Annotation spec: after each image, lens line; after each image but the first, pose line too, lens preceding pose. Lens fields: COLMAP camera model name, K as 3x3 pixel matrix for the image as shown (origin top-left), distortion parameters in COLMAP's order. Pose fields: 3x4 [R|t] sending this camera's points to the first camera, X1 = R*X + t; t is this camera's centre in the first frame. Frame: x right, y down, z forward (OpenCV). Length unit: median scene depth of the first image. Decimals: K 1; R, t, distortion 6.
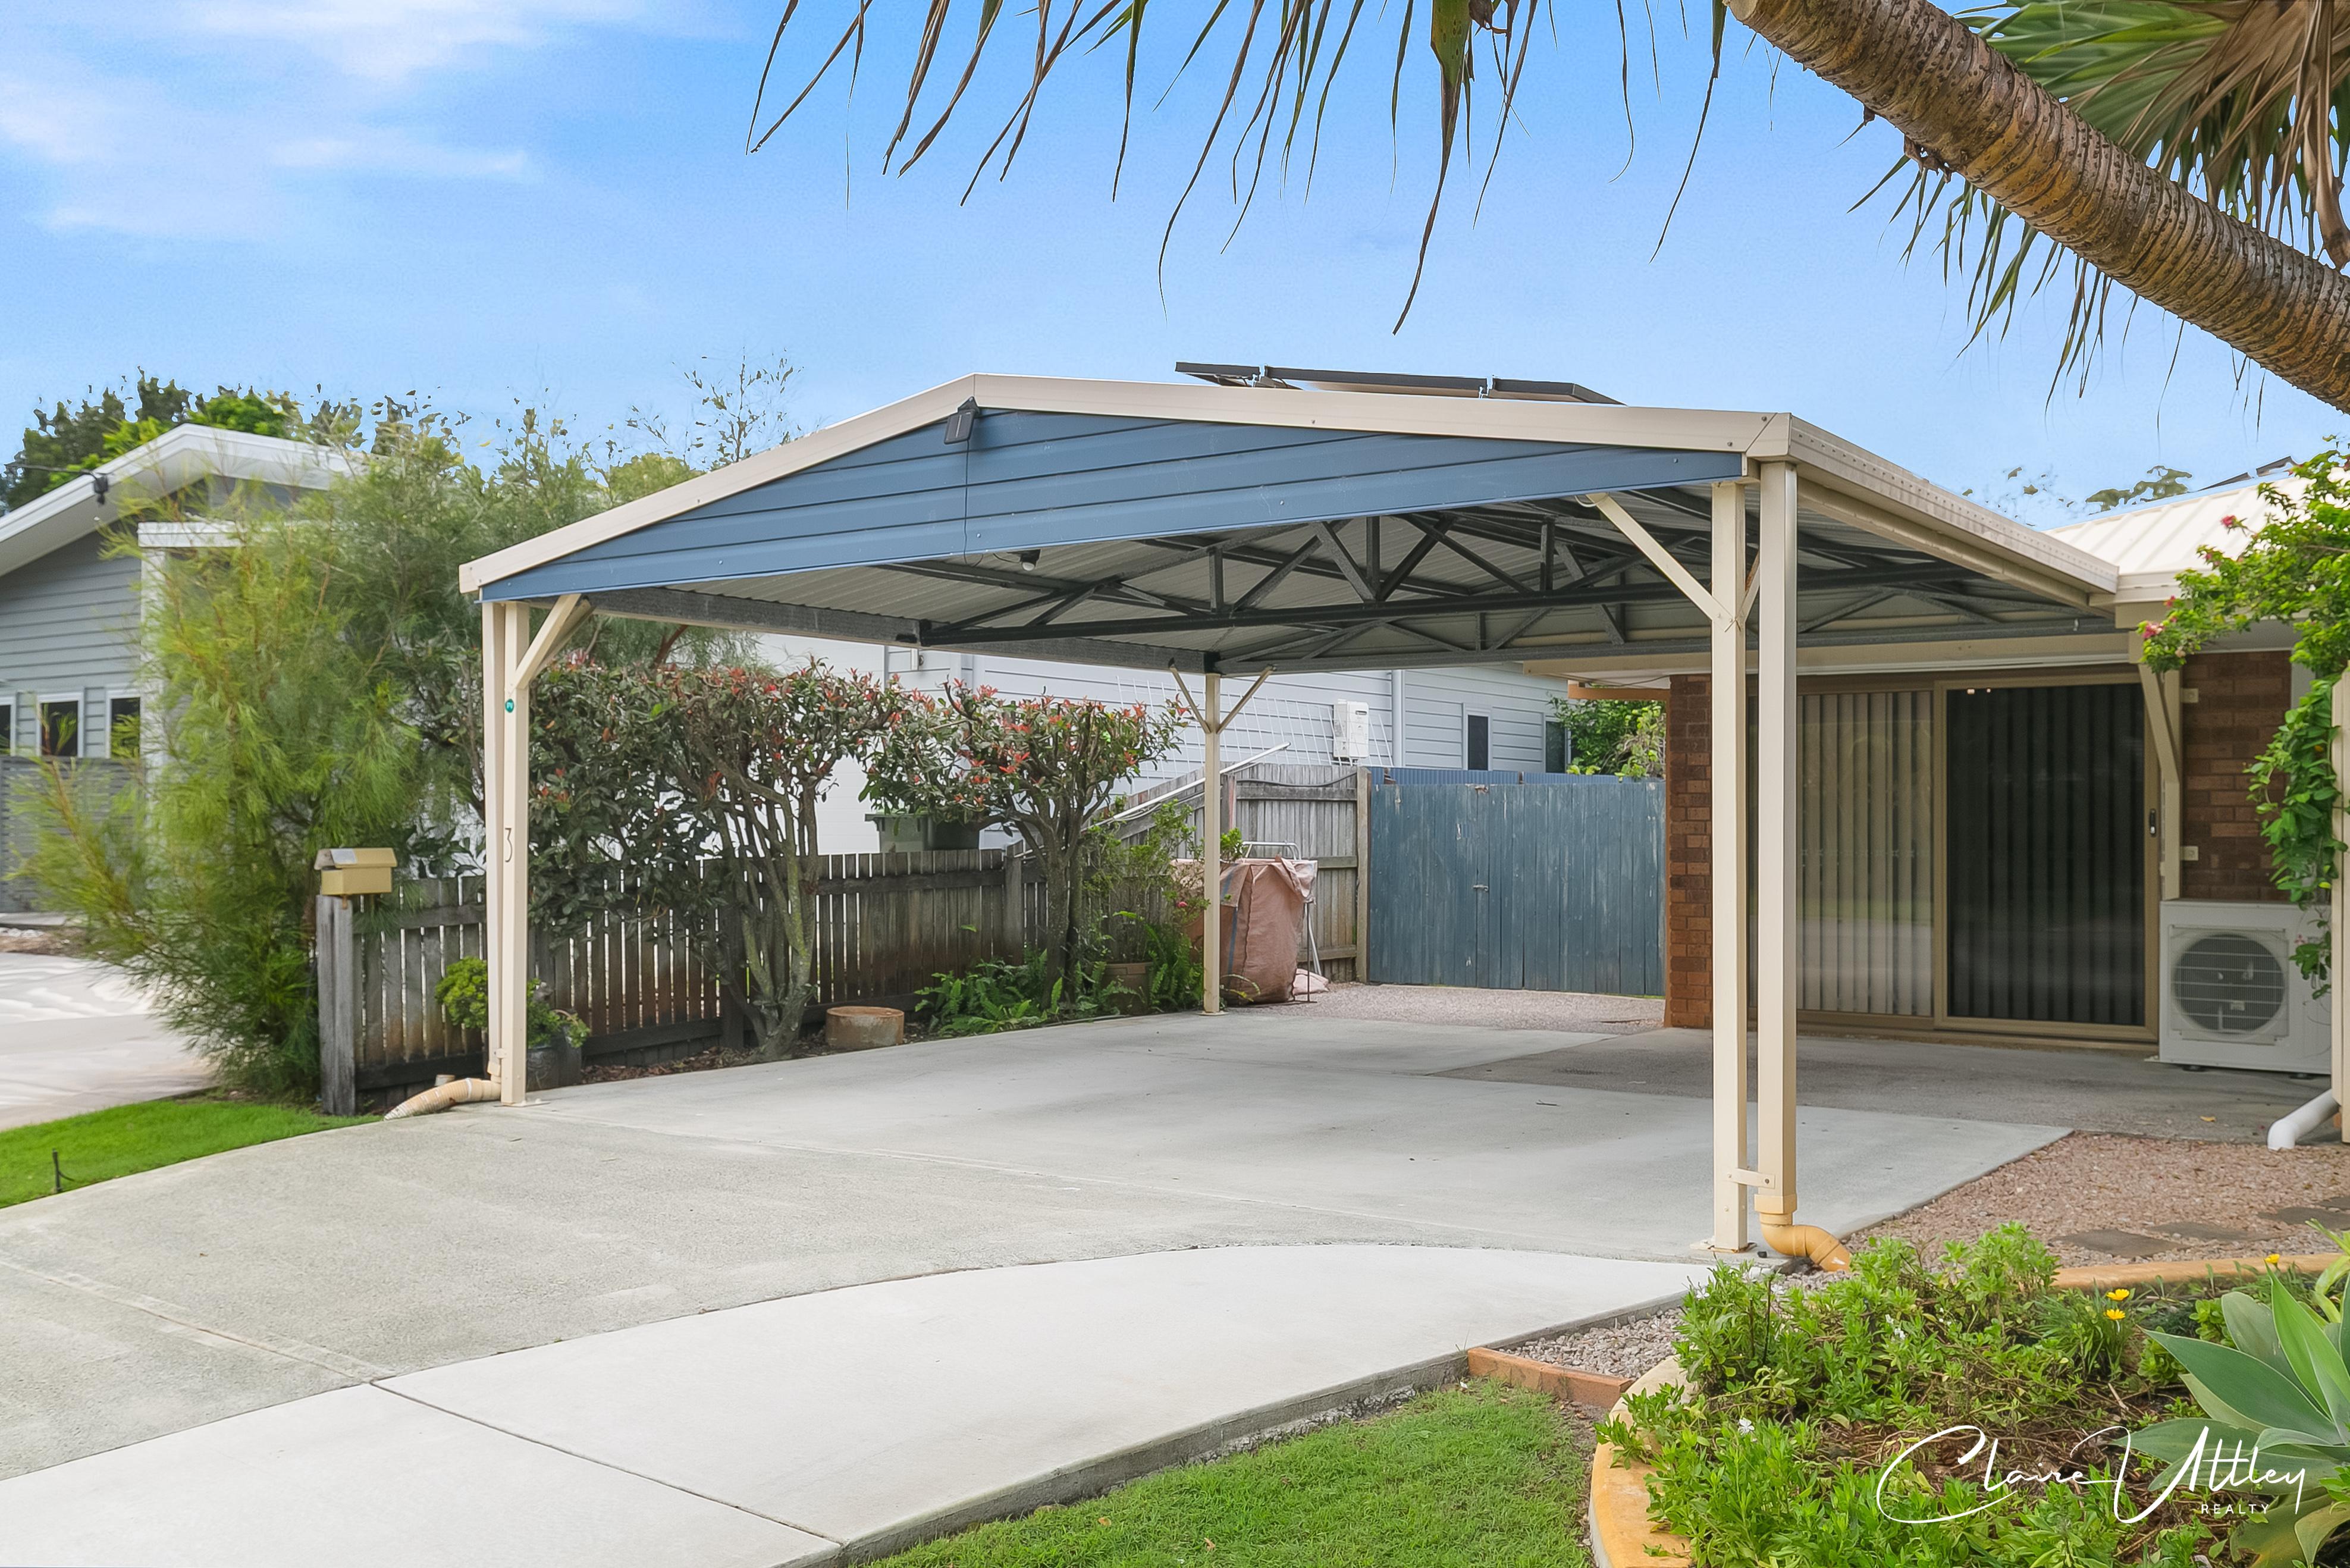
lens RADIAL K [[2147.2, 0, 1175.2], [0, 2147.2, 792.8], [0, 0, 1]] dist [0.012467, 0.000000]
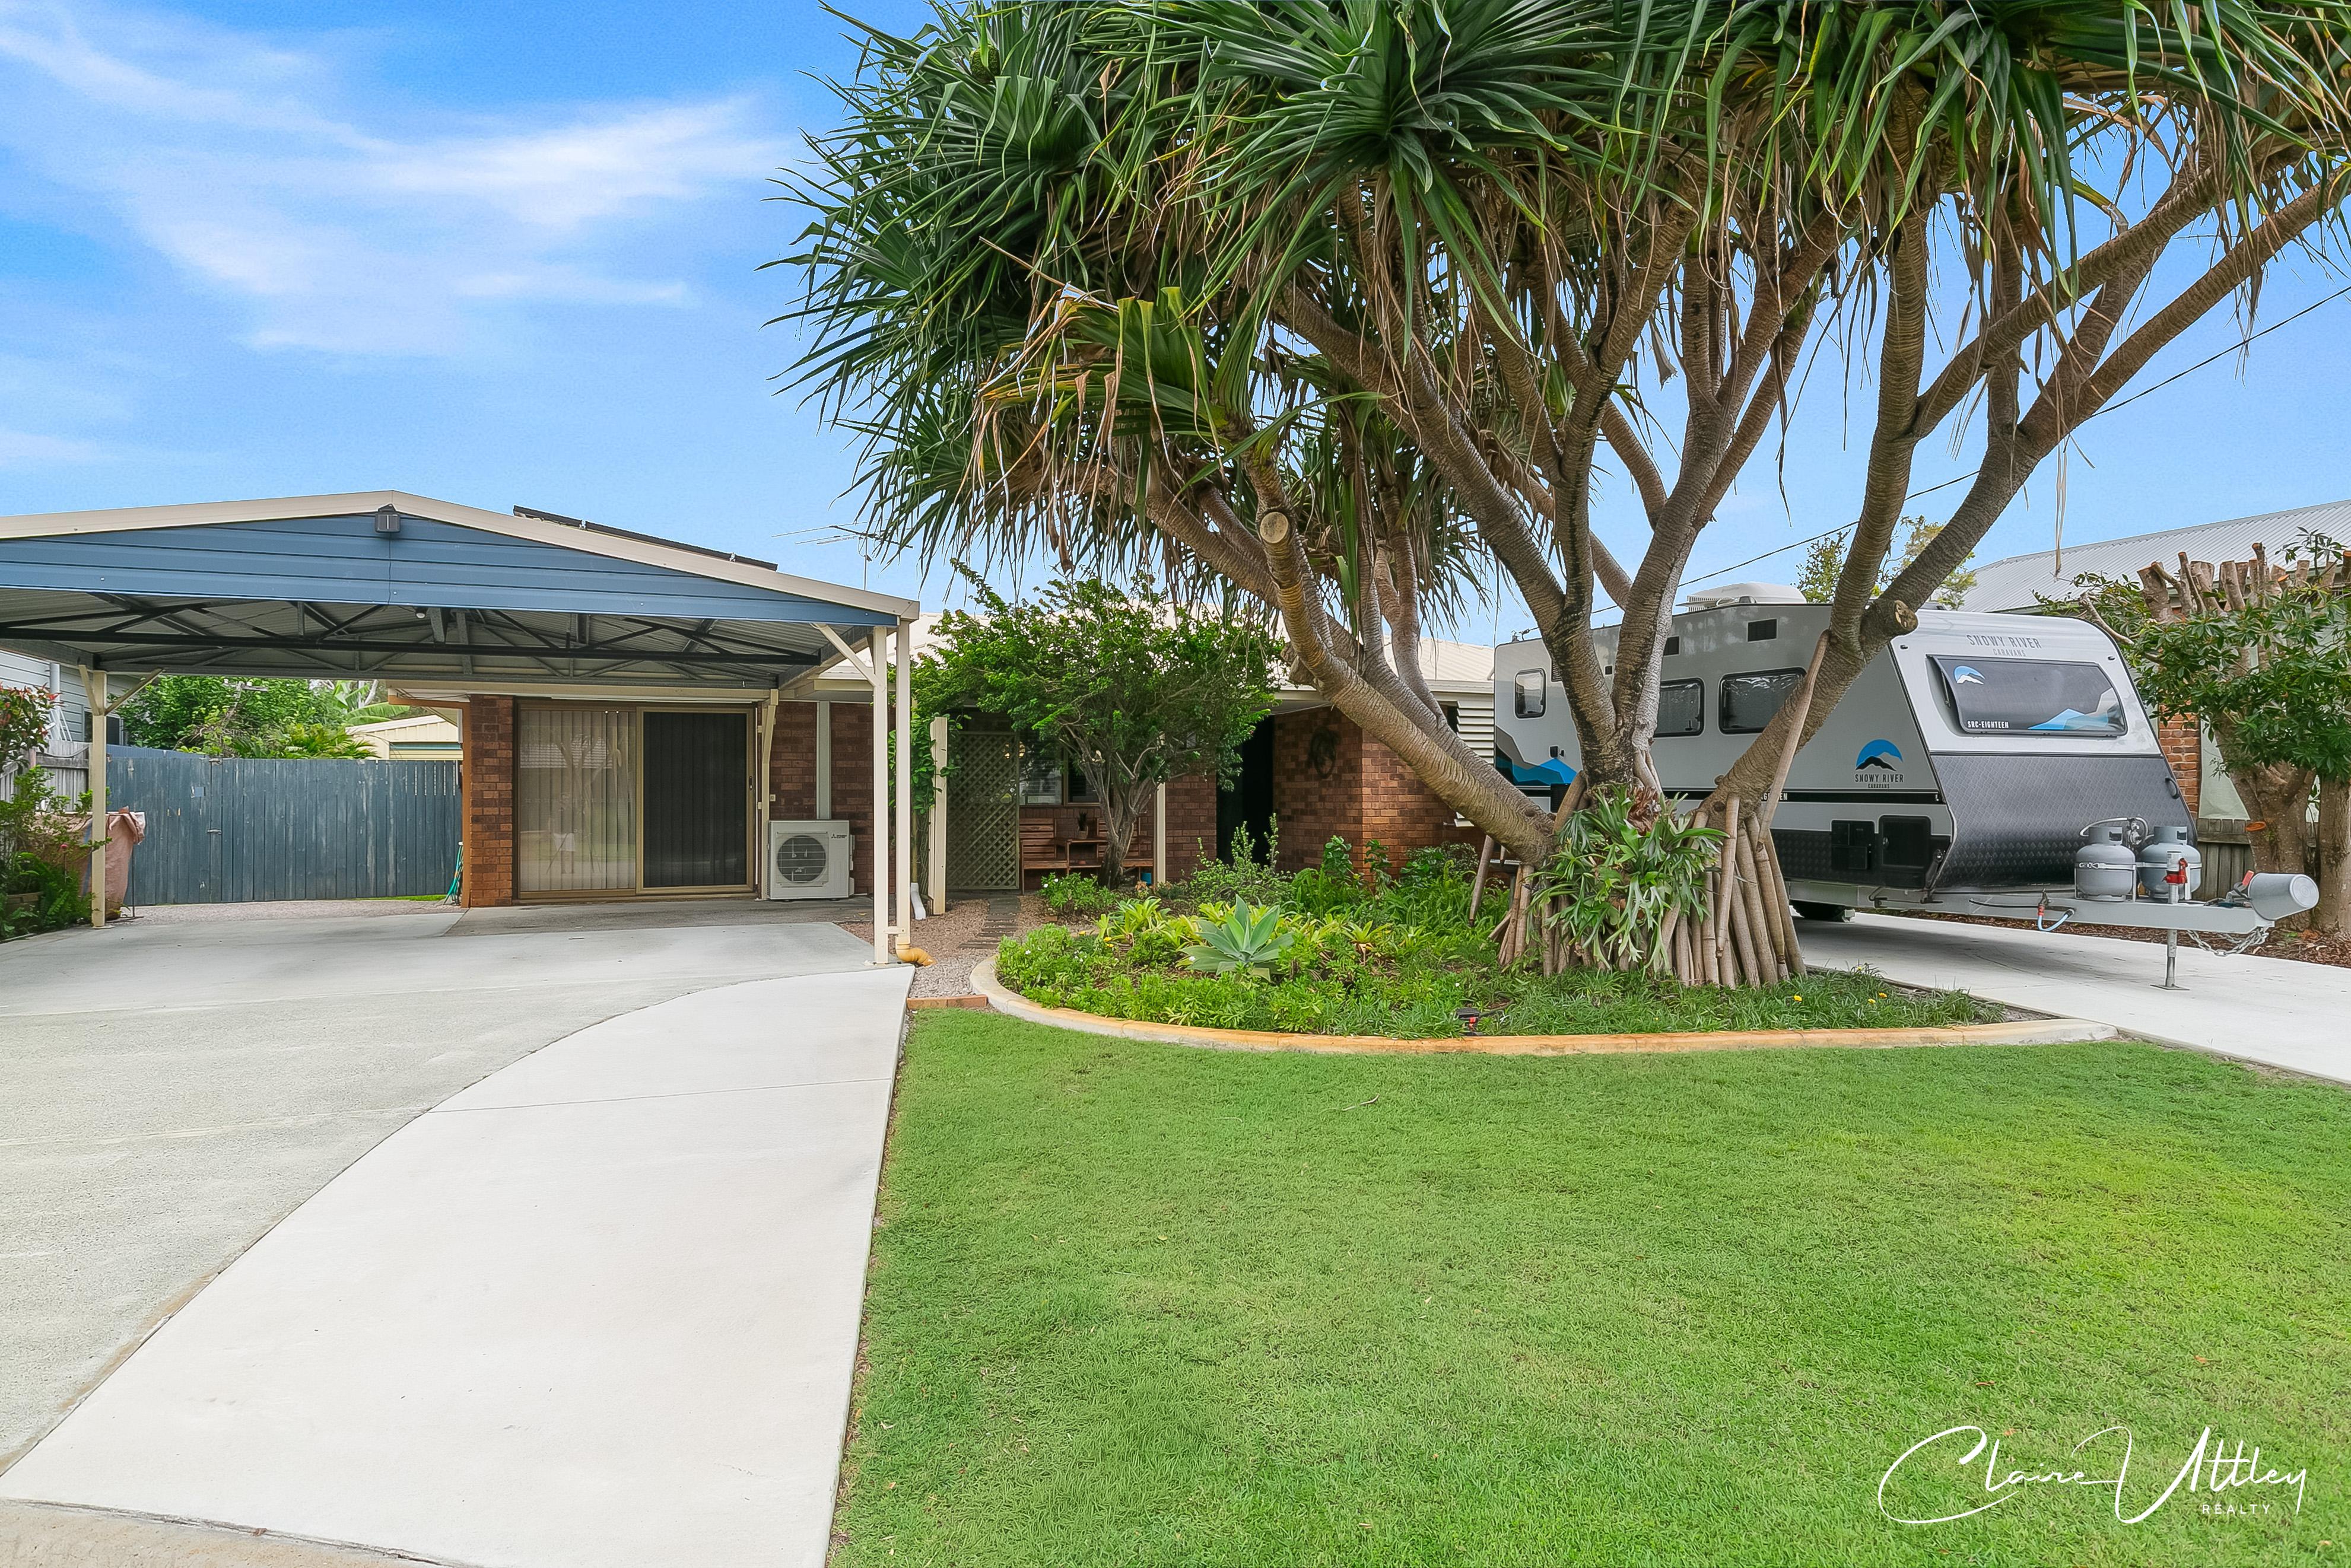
lens RADIAL K [[1418.1, 0, 1176.2], [0, 1418.1, 783.1], [0, 0, 1]] dist [-0.001011, -0.000278]
pose [[0.497400, 0.003232, 0.867515, -0.504575], [-0.007616, 0.999971, 0.000641, 0.010158], [-0.867488, -0.006926, 0.497410, -0.007272]]
